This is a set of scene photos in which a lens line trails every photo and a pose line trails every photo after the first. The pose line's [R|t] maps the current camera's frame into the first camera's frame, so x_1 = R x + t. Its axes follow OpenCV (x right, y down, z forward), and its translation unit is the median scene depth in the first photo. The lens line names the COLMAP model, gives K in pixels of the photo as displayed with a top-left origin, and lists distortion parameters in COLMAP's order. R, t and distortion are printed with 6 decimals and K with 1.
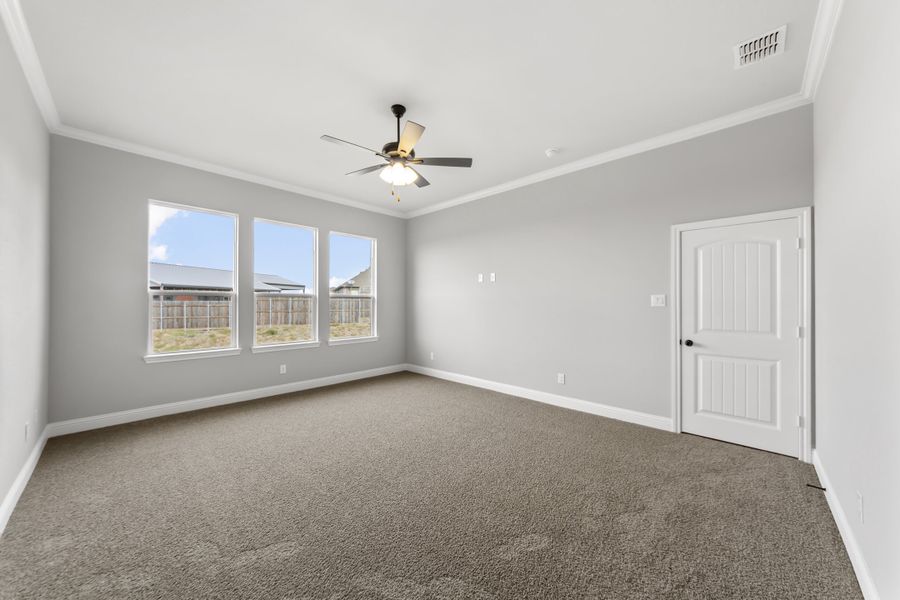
lens RADIAL K [[322.5, 0, 457.0], [0, 322.5, 303.0], [0, 0, 1]] dist [0.000333, 0.000035]
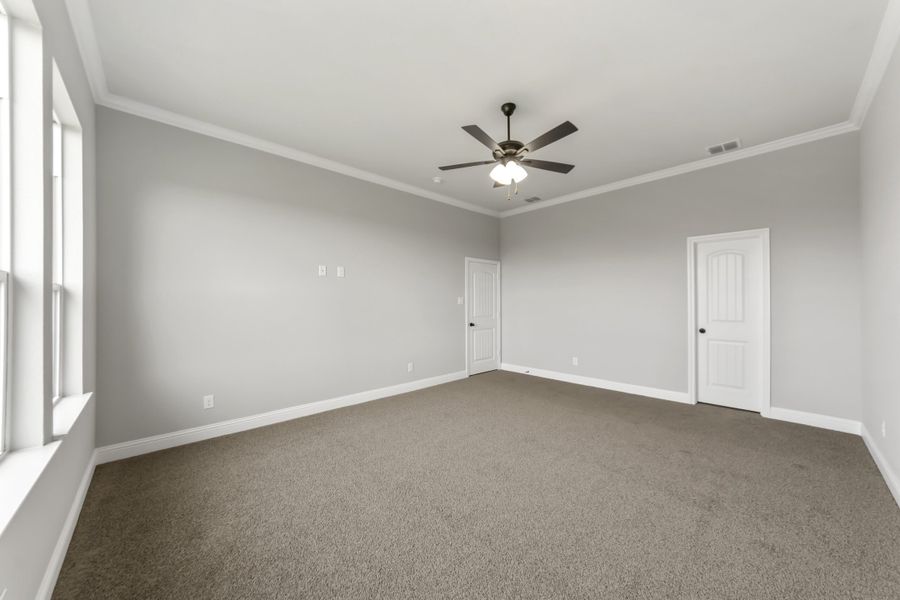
lens RADIAL K [[322.5, 0, 457.0], [0, 322.5, 303.0], [0, 0, 1]] dist [0.000333, 0.000035]
pose [[0.060249, 0.000408, 0.998183, -0.894550], [0.003694, 0.999993, -0.000632, 0.003089], [-0.998177, 0.003725, 0.060247, 0.831487]]
